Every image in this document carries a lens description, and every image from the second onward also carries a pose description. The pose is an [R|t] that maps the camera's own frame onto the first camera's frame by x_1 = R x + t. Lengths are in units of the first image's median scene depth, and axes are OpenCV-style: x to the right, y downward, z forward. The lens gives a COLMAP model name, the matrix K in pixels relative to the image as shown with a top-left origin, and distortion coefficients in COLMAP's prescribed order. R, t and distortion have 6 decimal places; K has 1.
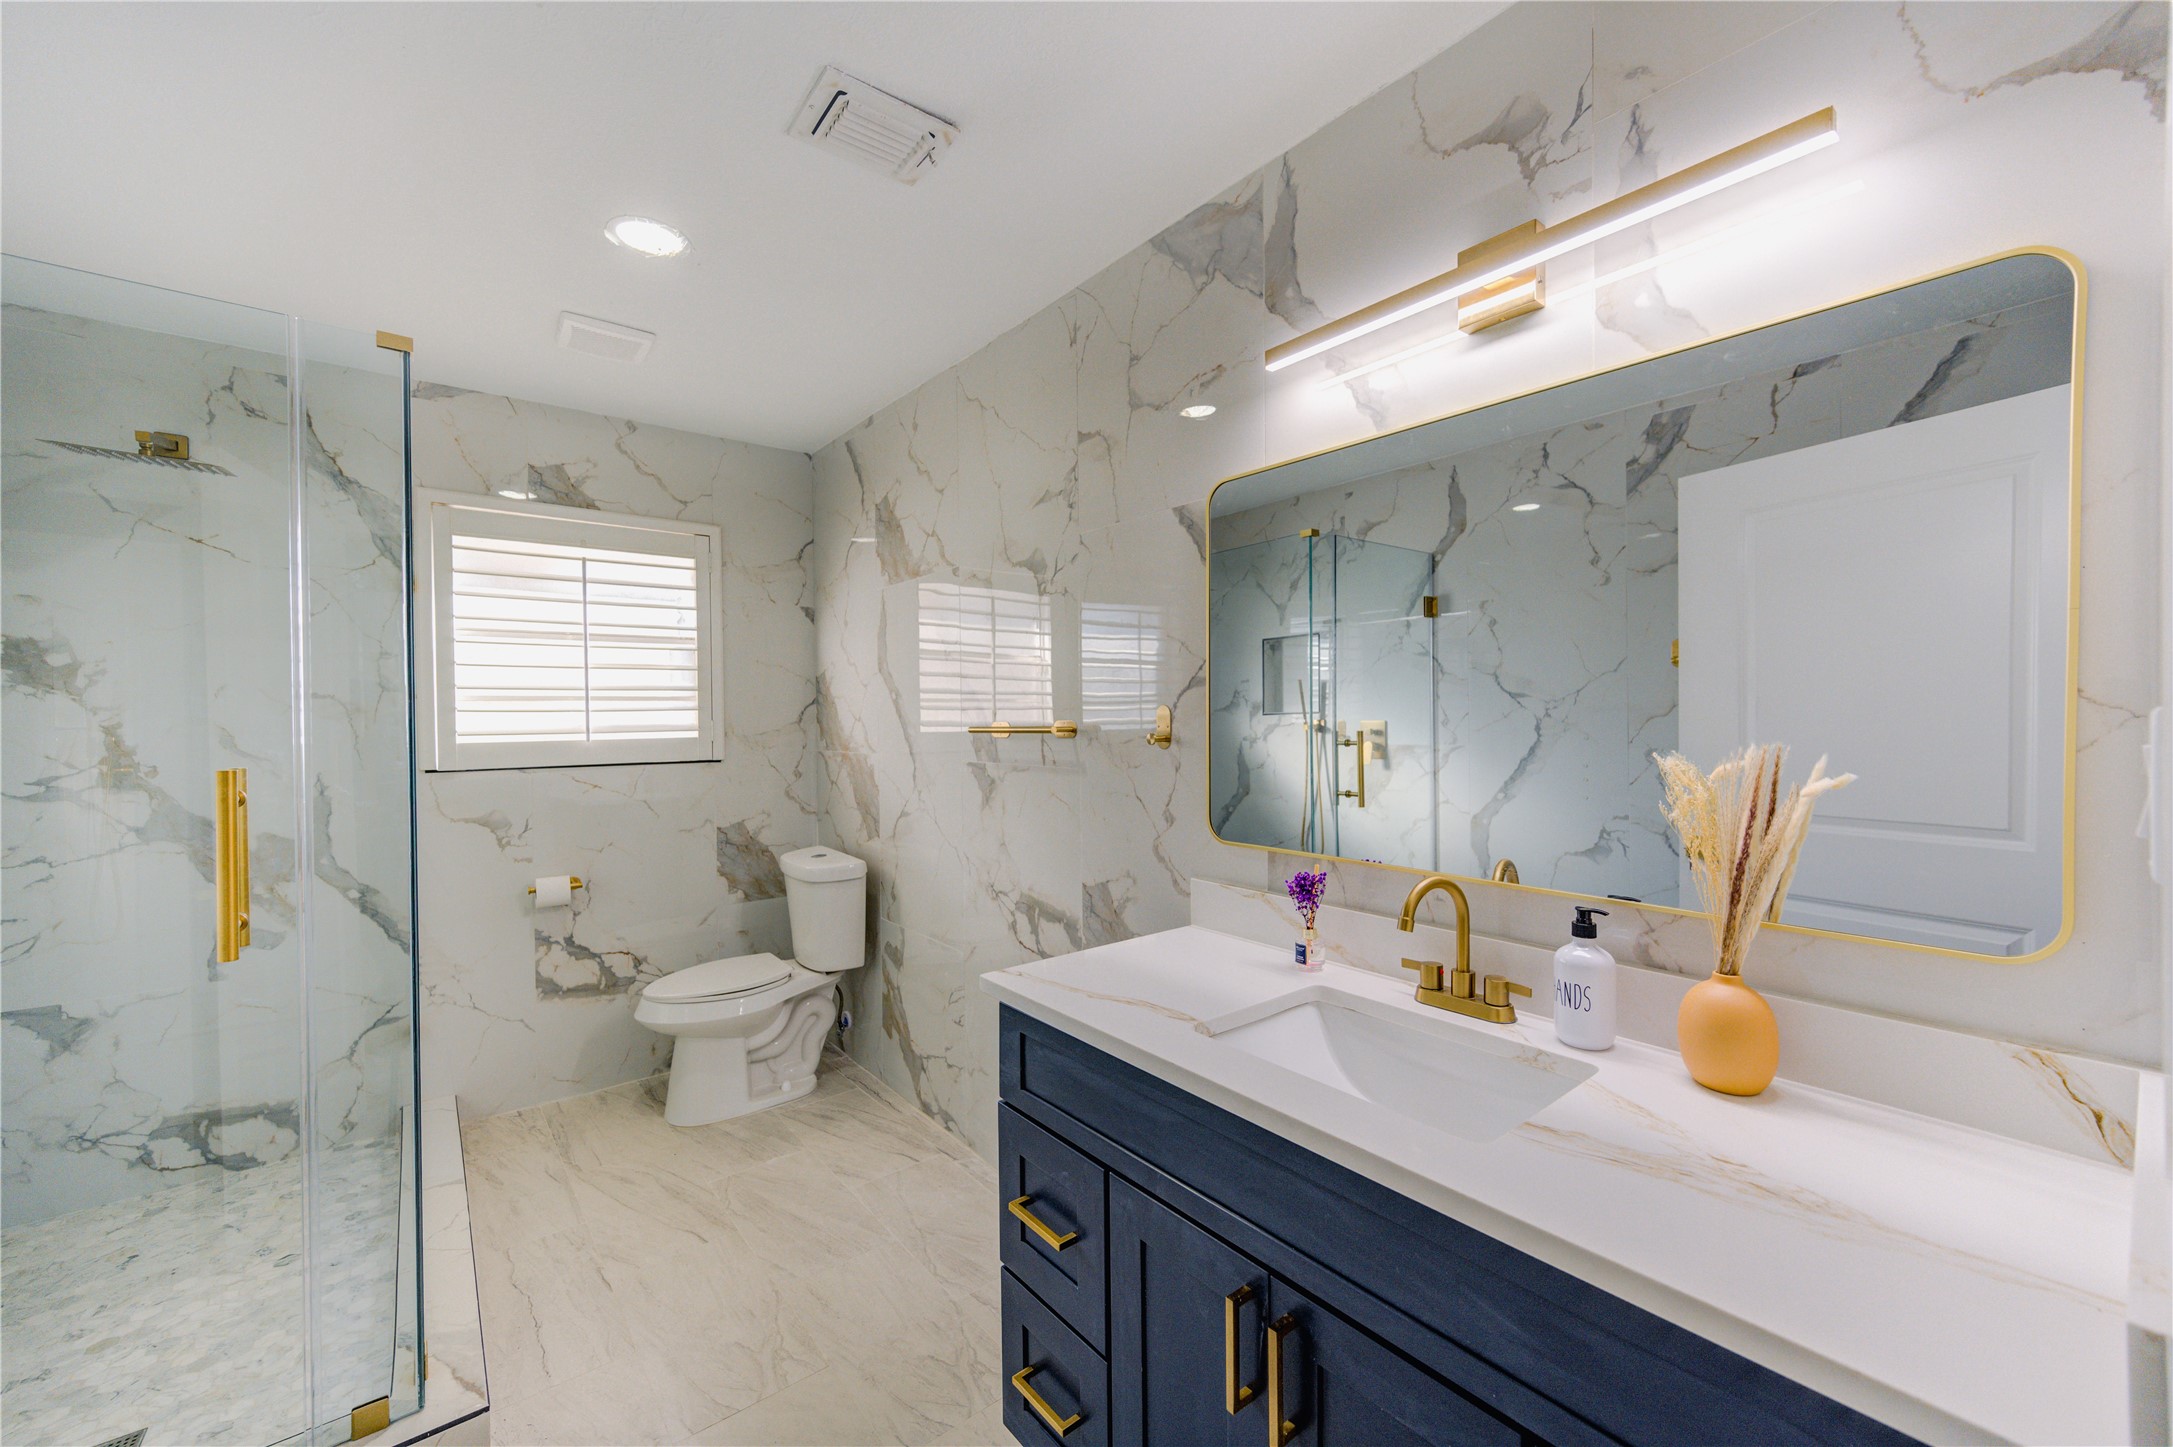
lens RADIAL K [[849.3, 0, 1086.7], [0, 849.3, 720.7], [0, 0, 1]] dist [0.003786, 0.000228]
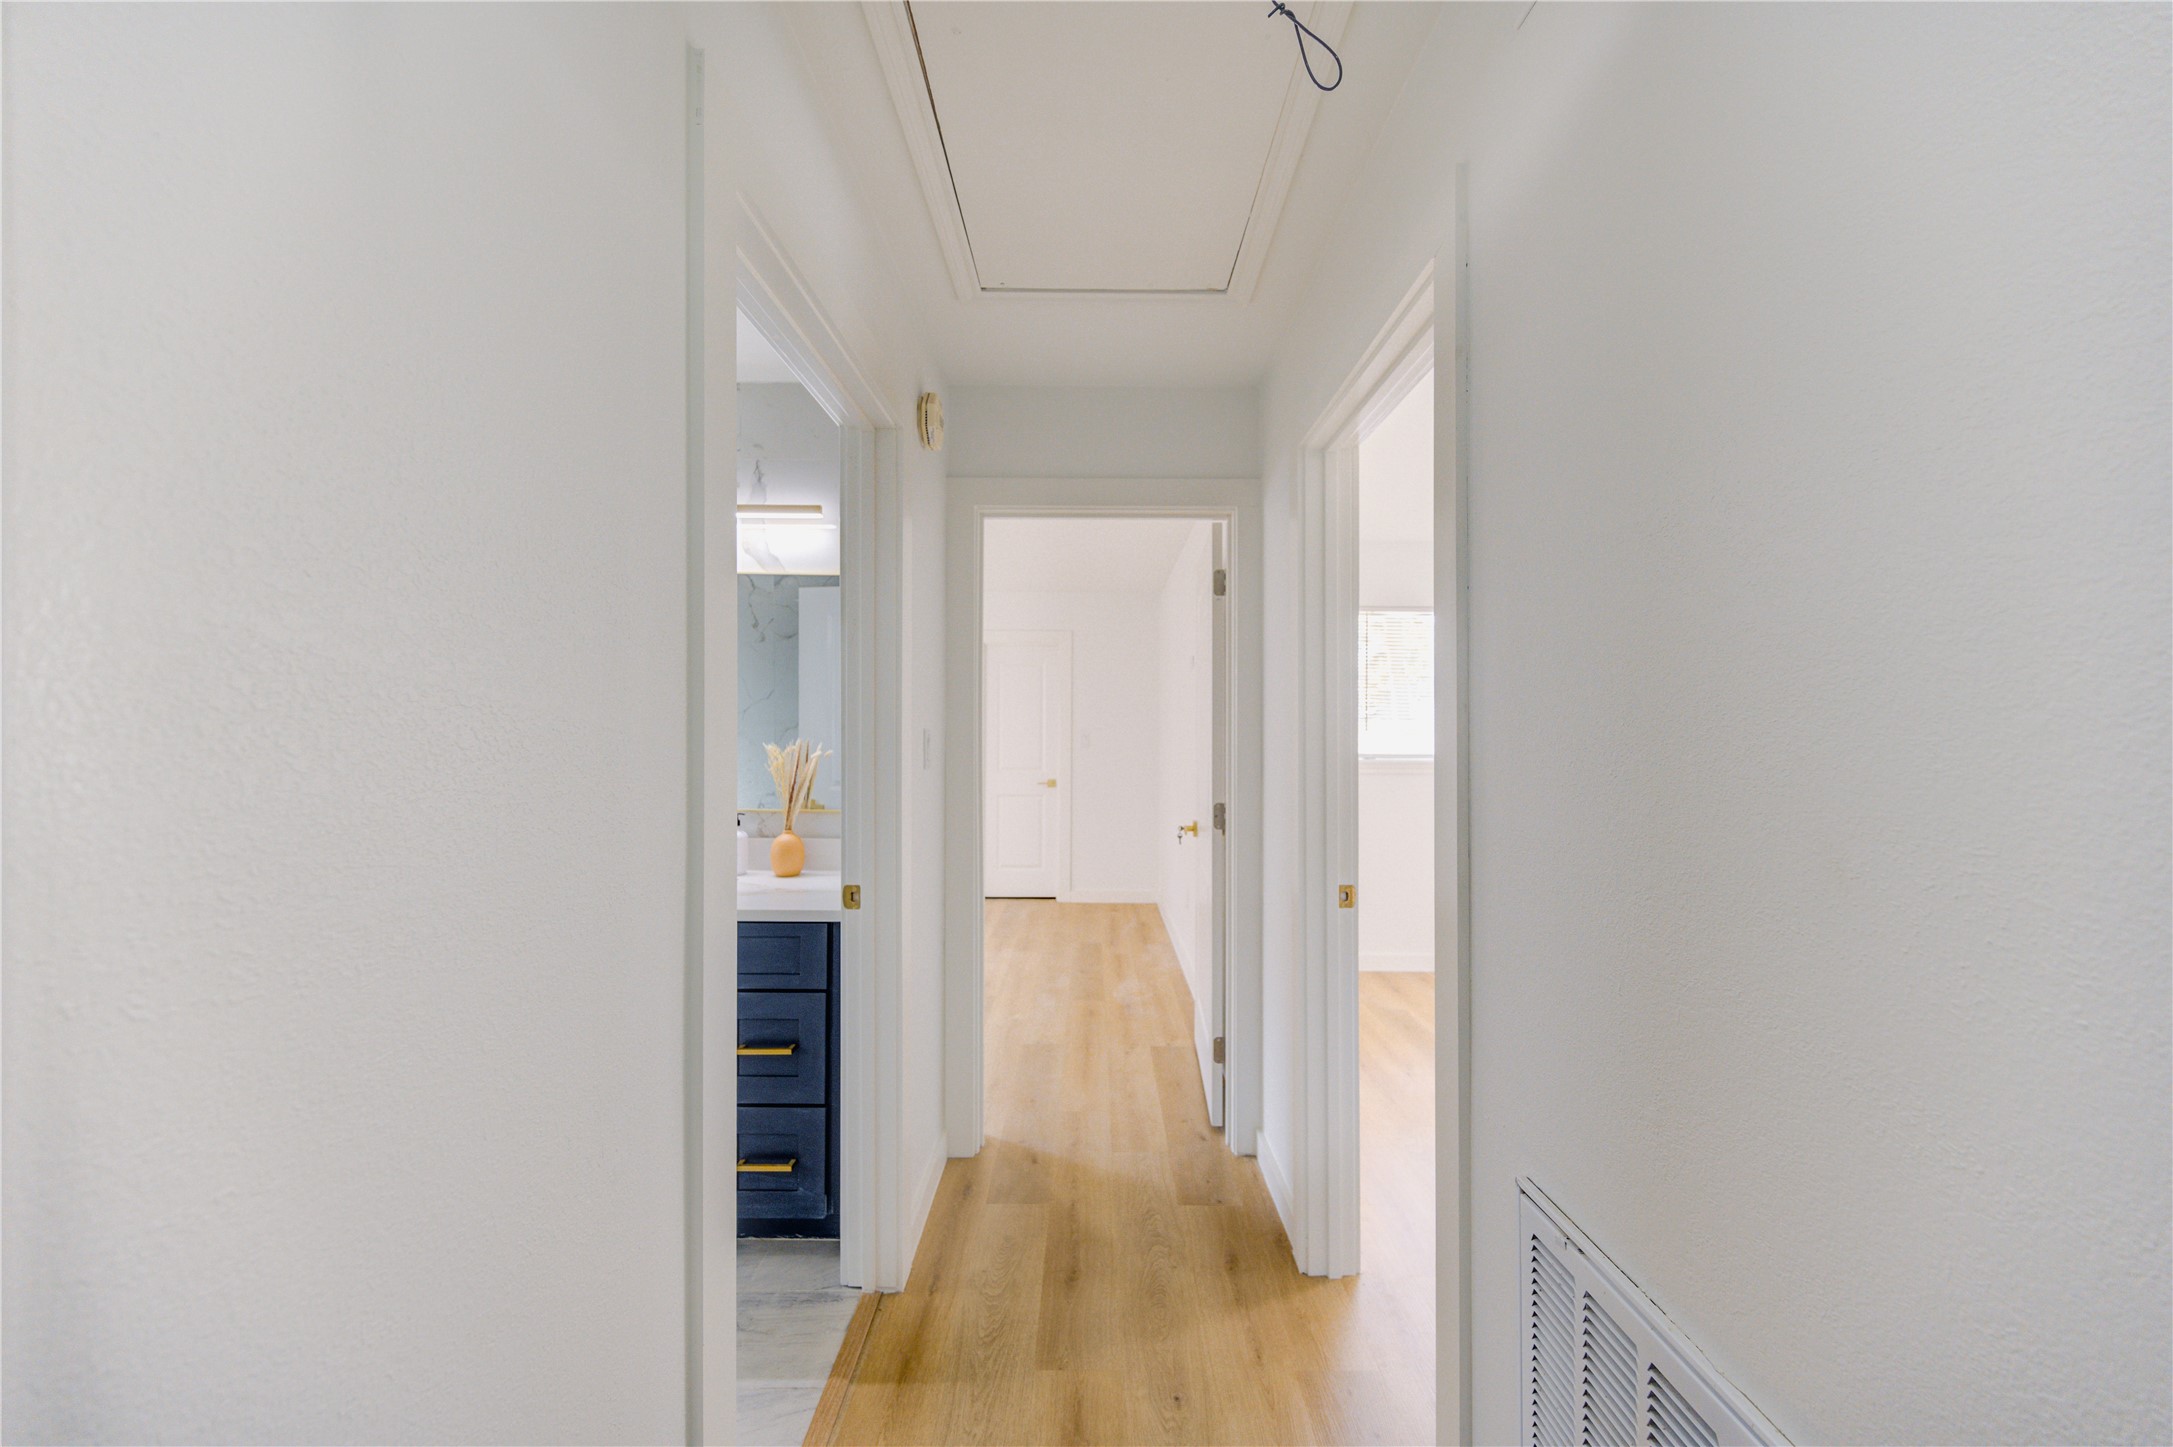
lens RADIAL K [[849.3, 0, 1086.9], [0, 849.3, 725.3], [0, 0, 1]] dist [0.003786, 0.000228]
pose [[0.625586, 0.010068, 0.780090, -0.613897], [-0.000286, 0.999920, -0.012676, 0.019022], [-0.780155, 0.007707, 0.625539, -1.183071]]
